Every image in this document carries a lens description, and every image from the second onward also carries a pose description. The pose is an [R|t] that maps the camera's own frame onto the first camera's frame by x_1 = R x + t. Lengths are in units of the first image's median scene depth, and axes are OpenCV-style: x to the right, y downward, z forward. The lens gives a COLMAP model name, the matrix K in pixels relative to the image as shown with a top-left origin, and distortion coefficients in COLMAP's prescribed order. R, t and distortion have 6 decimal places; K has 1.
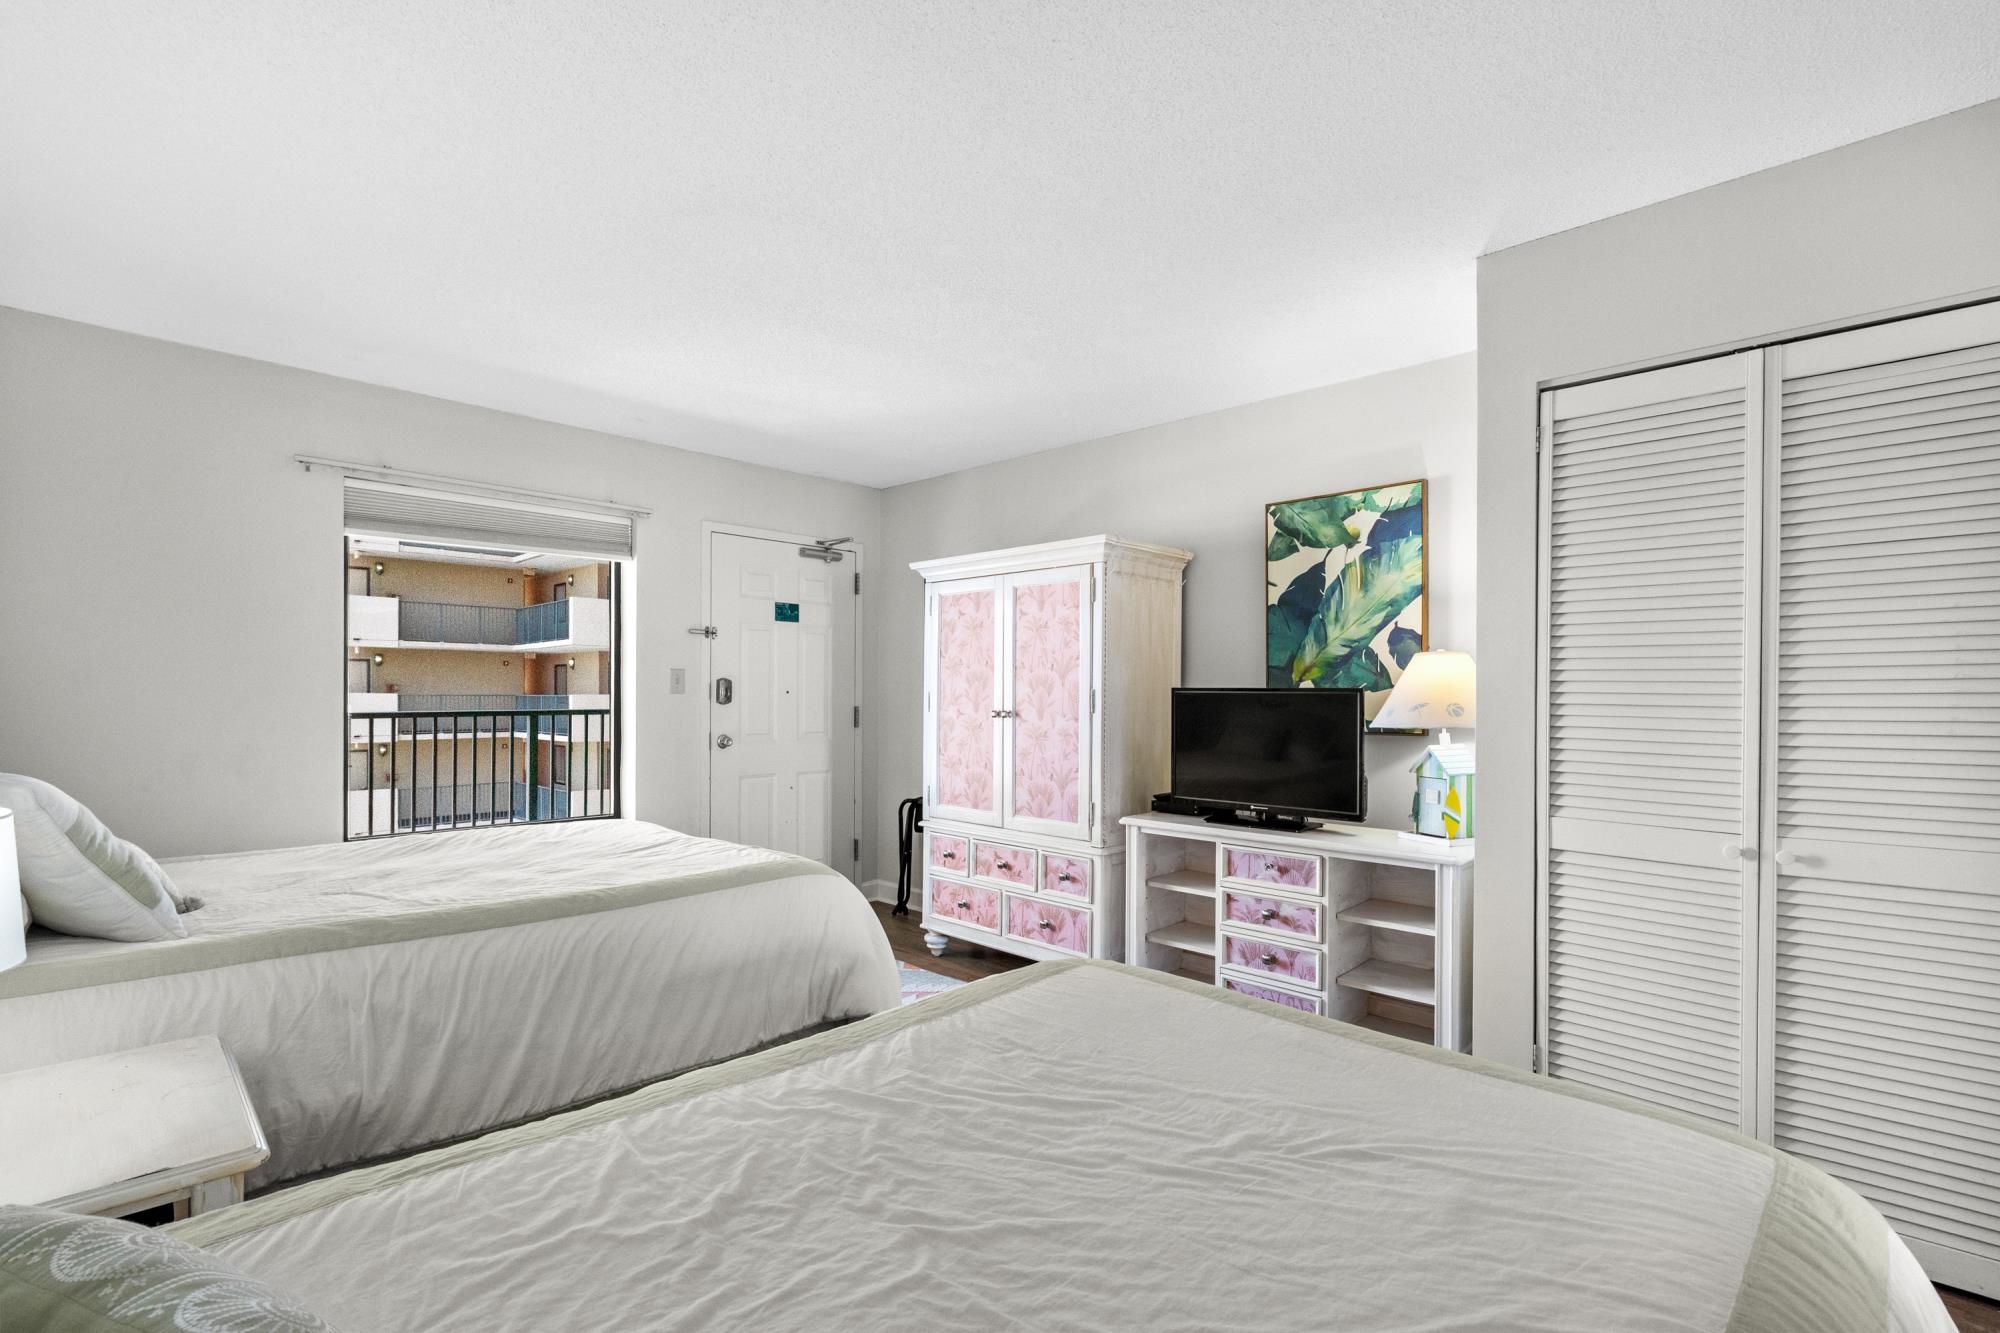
lens RADIAL K [[906.2, 0, 996.7], [0, 906.2, 673.1], [0, 0, 1]] dist [-0.002244, 0.000390]
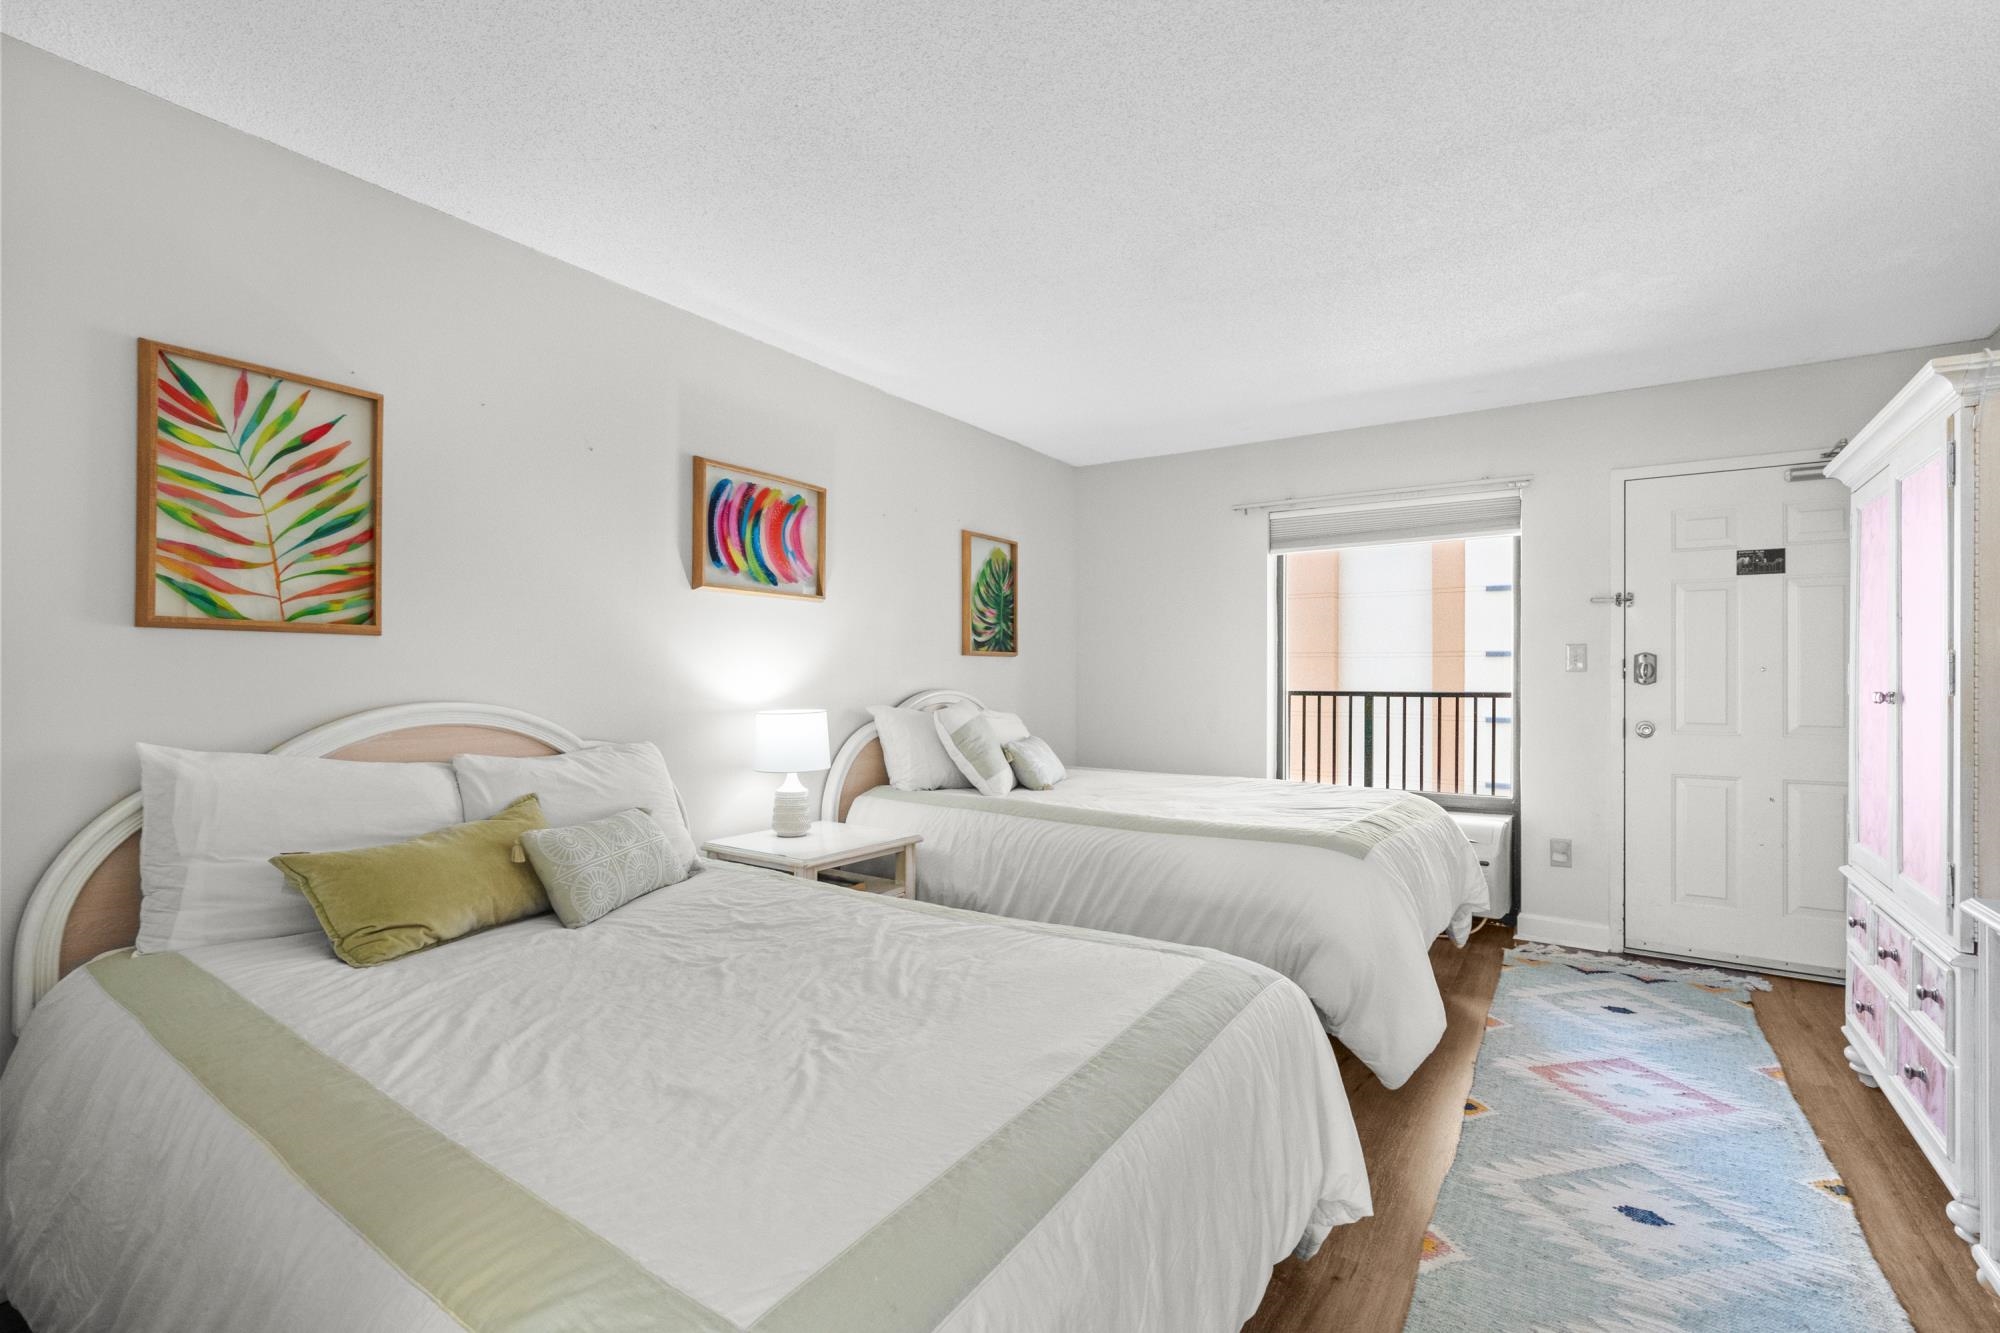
lens RADIAL K [[899.4, 0, 1006.6], [0, 899.4, 670.0], [0, 0, 1]] dist [-0.000003, 0.000199]
pose [[0.188632, -0.013205, -0.981959, 0.727200], [0.018477, 0.999780, -0.009895, 0.033158], [0.981874, -0.016277, 0.188835, 0.506443]]
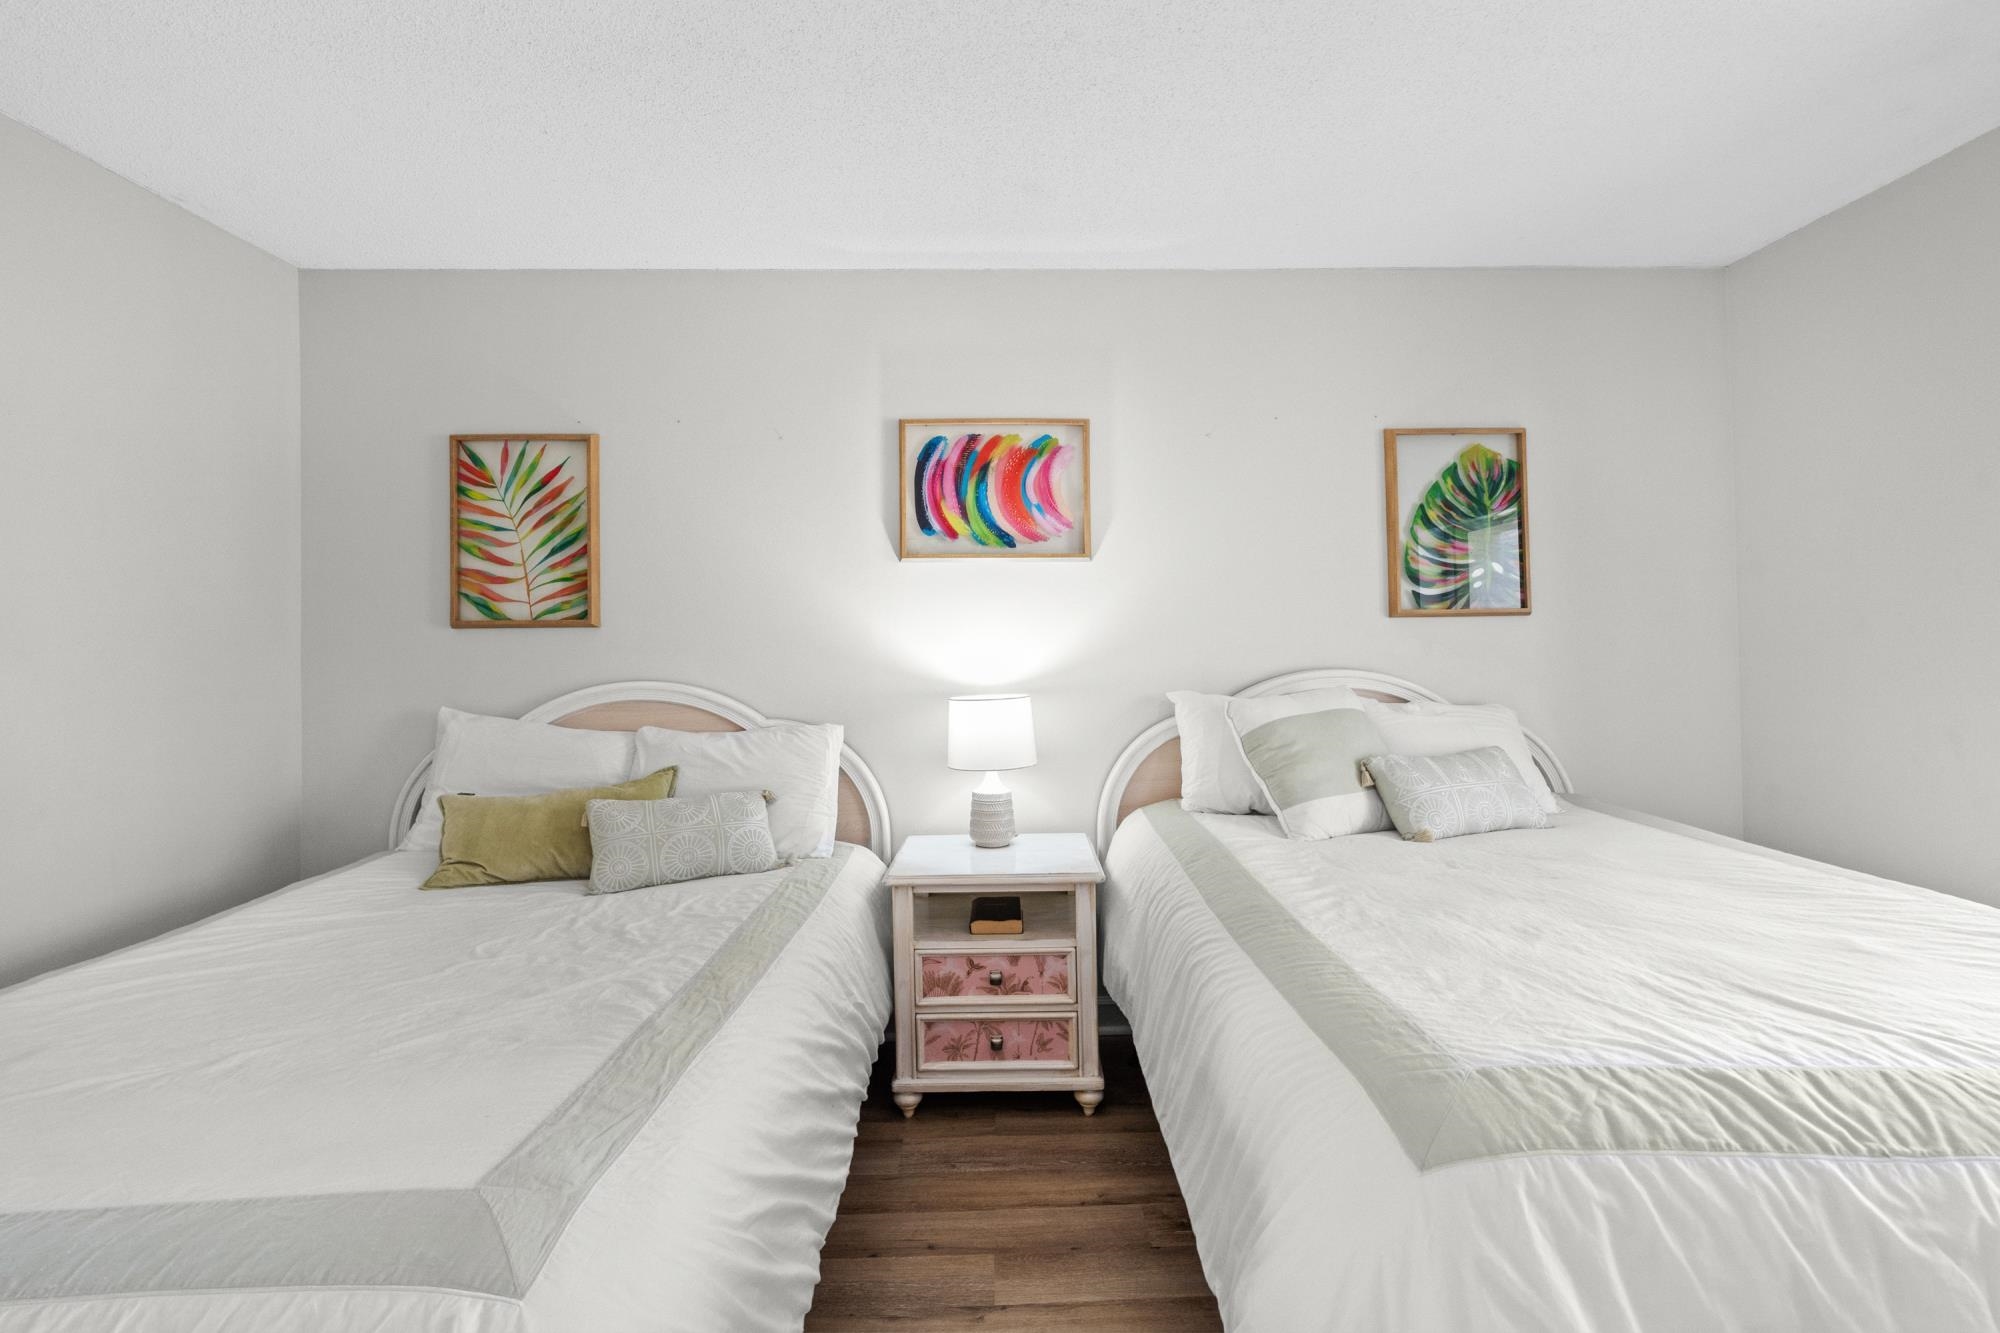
lens RADIAL K [[914.7, 0, 998.2], [0, 914.7, 634.7], [0, 0, 1]] dist [-0.009864, 0.000089]
pose [[-0.700850, -0.014845, -0.713154, 0.201433], [0.021304, 0.998902, -0.041730, 0.044907], [0.712990, -0.044440, -0.699764, 1.189095]]
